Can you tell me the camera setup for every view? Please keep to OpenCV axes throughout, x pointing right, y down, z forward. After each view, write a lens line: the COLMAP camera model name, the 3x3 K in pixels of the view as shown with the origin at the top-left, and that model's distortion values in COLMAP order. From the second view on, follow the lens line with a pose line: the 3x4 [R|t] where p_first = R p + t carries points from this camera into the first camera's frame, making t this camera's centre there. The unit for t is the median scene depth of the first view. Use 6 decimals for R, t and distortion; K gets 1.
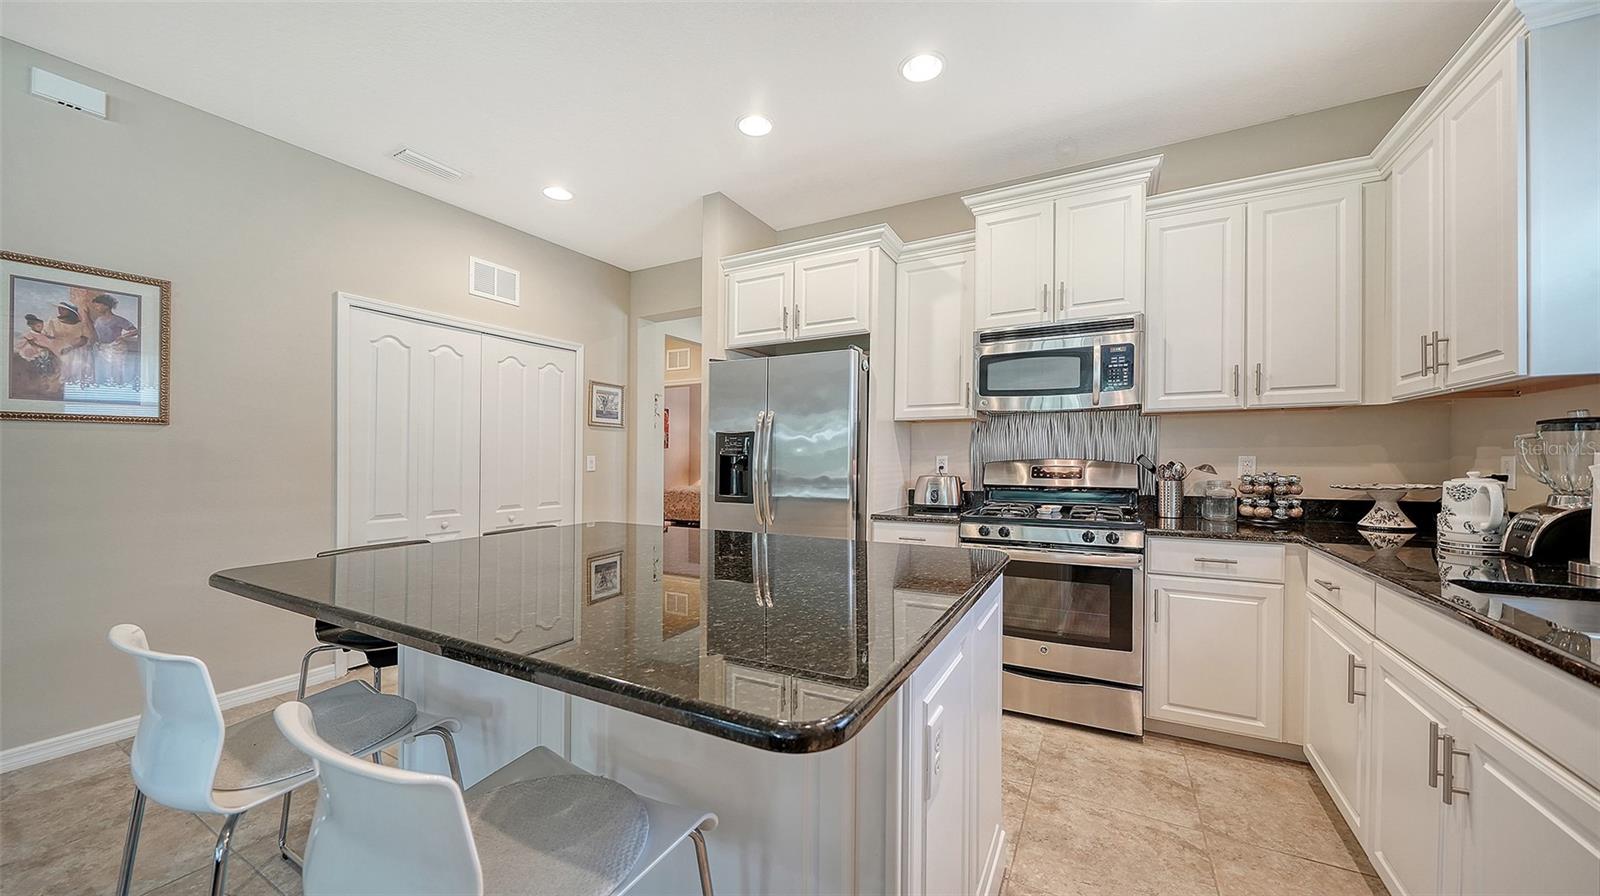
lens RADIAL K [[569.3, 0, 797.9], [0, 569.3, 455.8], [0, 0, 1]] dist [0.000220, -0.000013]
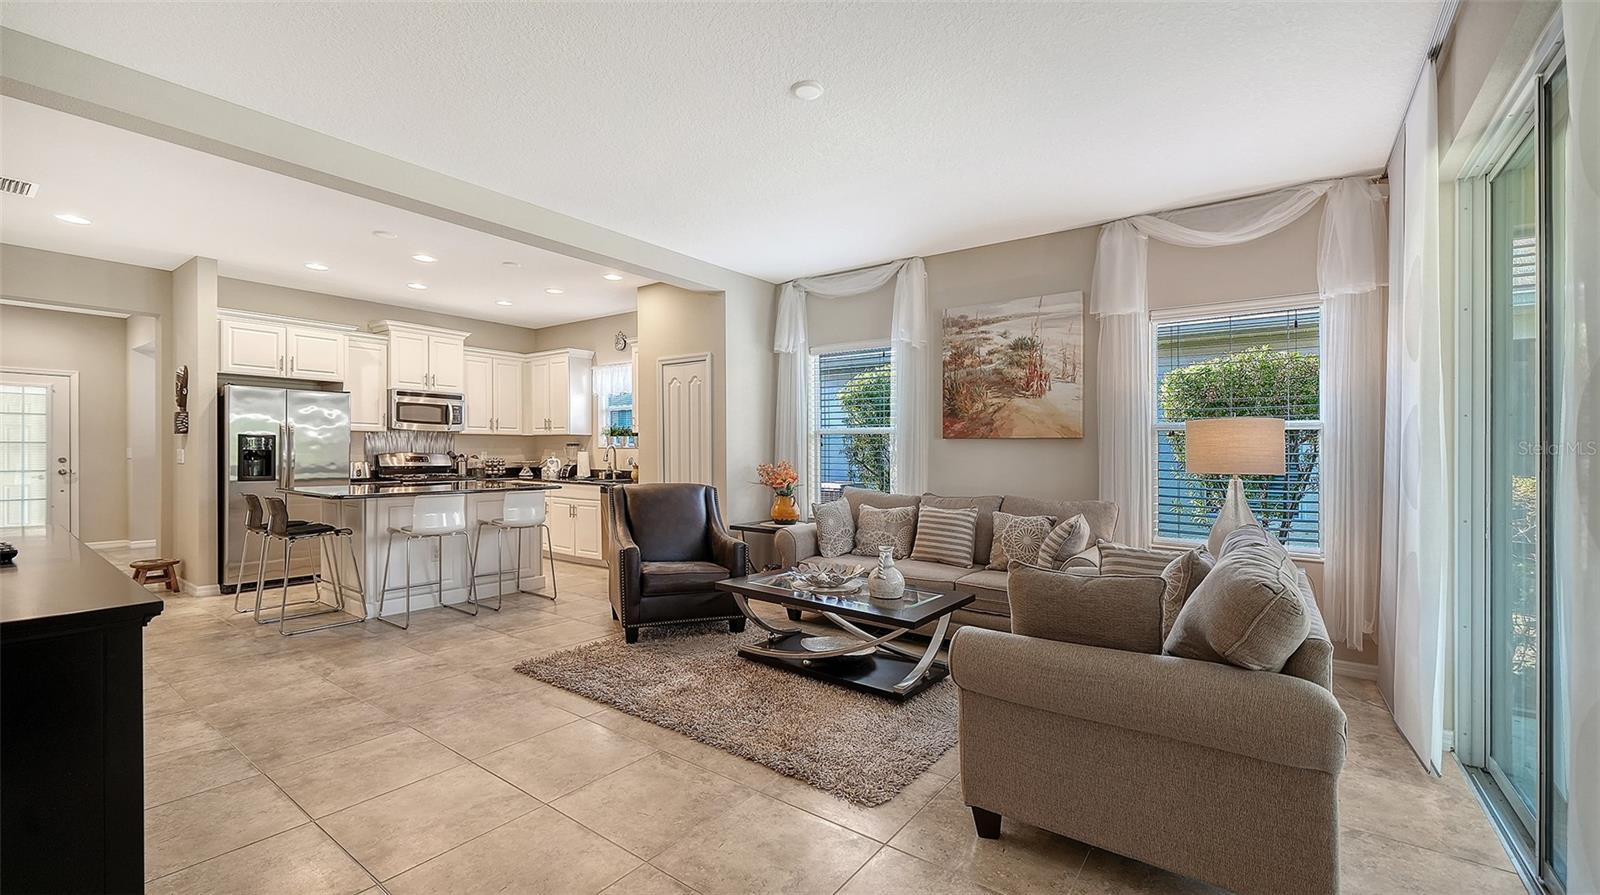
lens RADIAL K [[658.7, 0, 797.2], [0, 658.7, 453.8], [0, 0, 1]] dist [0.000269, 0.000010]
pose [[0.127255, 0.000578, 0.991870, -1.984186], [-0.006671, 0.999978, 0.000273, -0.001420], [-0.991848, -0.006652, 0.127256, -0.777515]]
